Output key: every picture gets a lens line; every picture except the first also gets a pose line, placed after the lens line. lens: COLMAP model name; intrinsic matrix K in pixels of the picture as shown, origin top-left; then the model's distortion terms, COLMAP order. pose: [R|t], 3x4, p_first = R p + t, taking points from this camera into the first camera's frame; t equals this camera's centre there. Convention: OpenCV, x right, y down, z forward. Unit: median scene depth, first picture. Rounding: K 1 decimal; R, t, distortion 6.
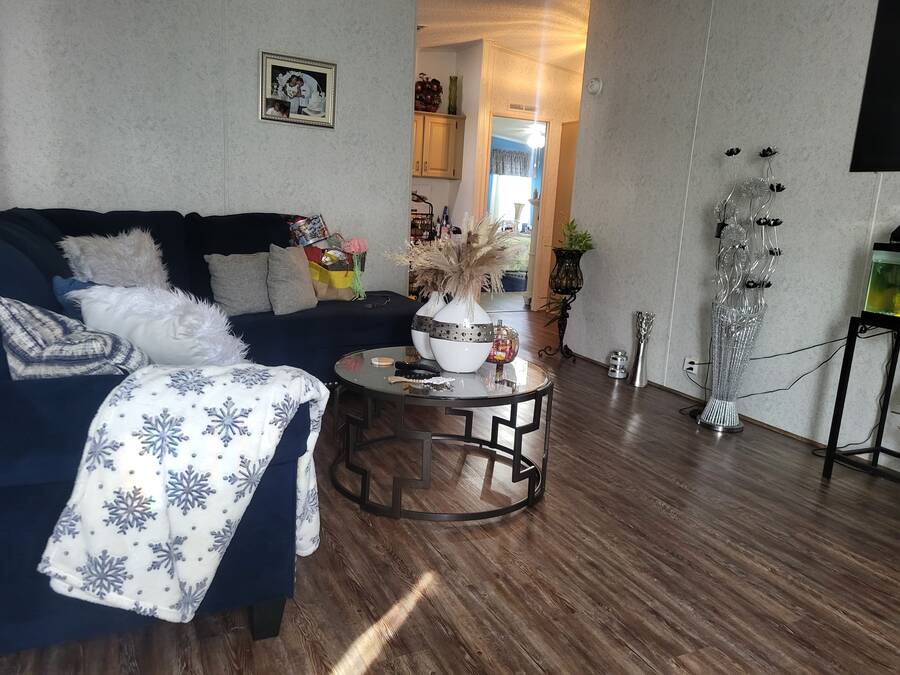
lens RADIAL K [[683.5, 0, 454.0], [0, 683.5, 333.3], [0, 0, 1]] dist [0.059992, -0.038457]
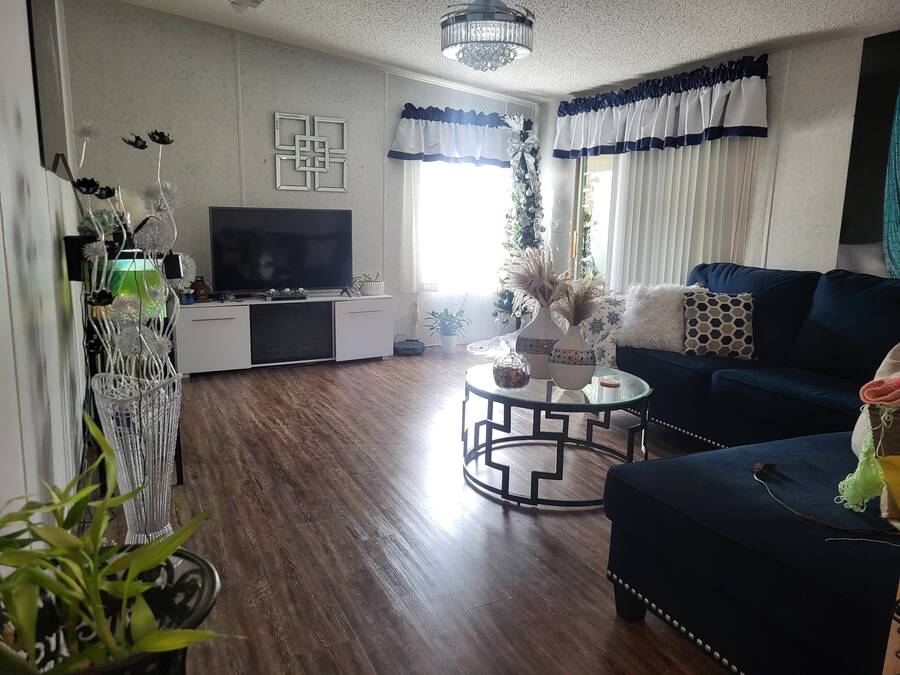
lens RADIAL K [[683.5, 0, 450.4], [0, 683.5, 334.0], [0, 0, 1]] dist [0.059992, -0.038457]
pose [[-0.997663, -0.067725, -0.009057, 0.162899], [-0.066568, 0.933491, 0.352368, -0.390793], [-0.015409, 0.352148, -0.935818, 1.873105]]
